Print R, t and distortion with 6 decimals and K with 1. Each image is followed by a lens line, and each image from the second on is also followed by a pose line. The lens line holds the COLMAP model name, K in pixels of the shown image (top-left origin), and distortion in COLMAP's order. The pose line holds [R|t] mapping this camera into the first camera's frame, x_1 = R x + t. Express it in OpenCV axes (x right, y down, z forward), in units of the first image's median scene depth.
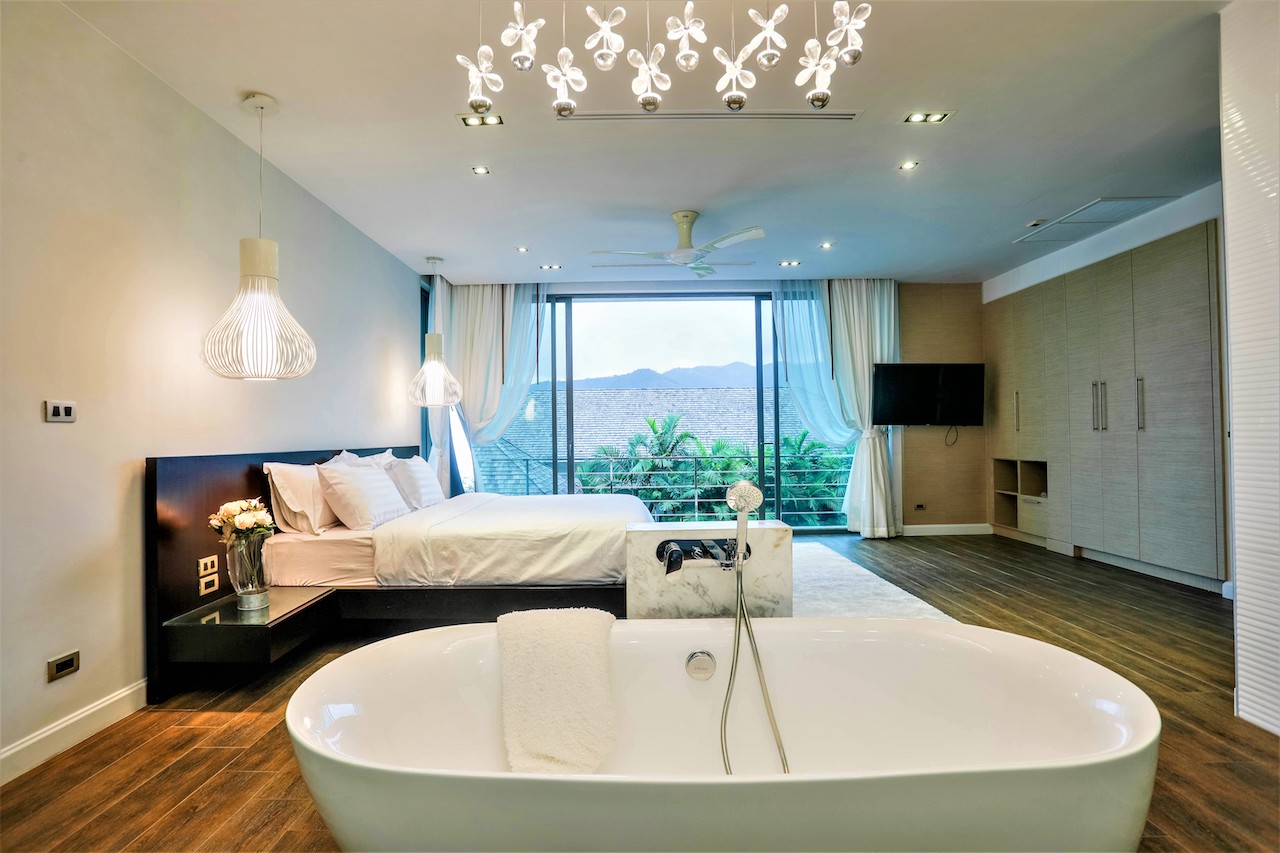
lens RADIAL K [[676.8, 0, 640.0], [0, 676.8, 426.5], [0, 0, 1]] dist [0.000286, 0.000201]
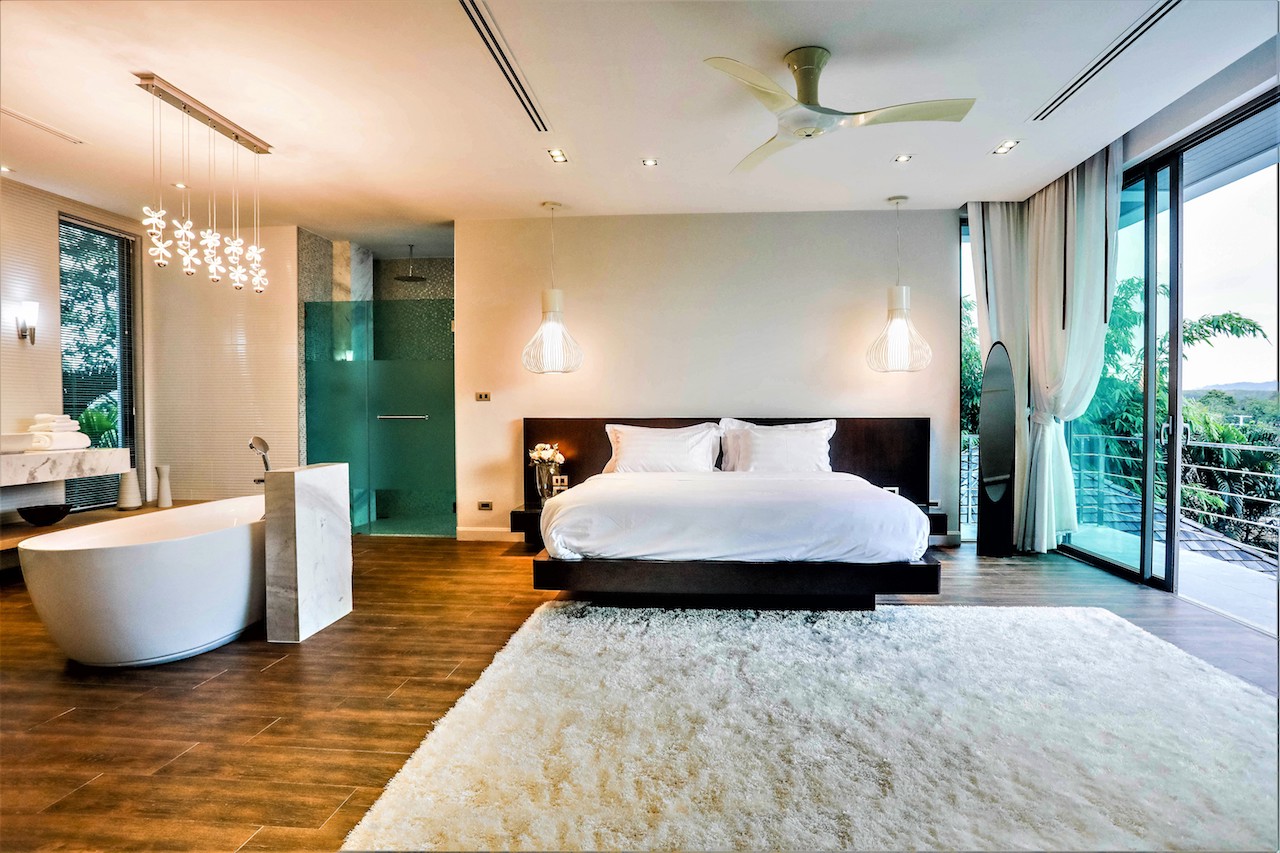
lens RADIAL K [[676.8, 0, 640.0], [0, 676.8, 426.5], [0, 0, 1]] dist [0.000286, 0.000201]
pose [[-0.134621, 0.038493, -0.990149, 0.891248], [0.014354, 0.999216, 0.036893, 0.002346], [0.990793, -0.009246, -0.135068, 1.201492]]
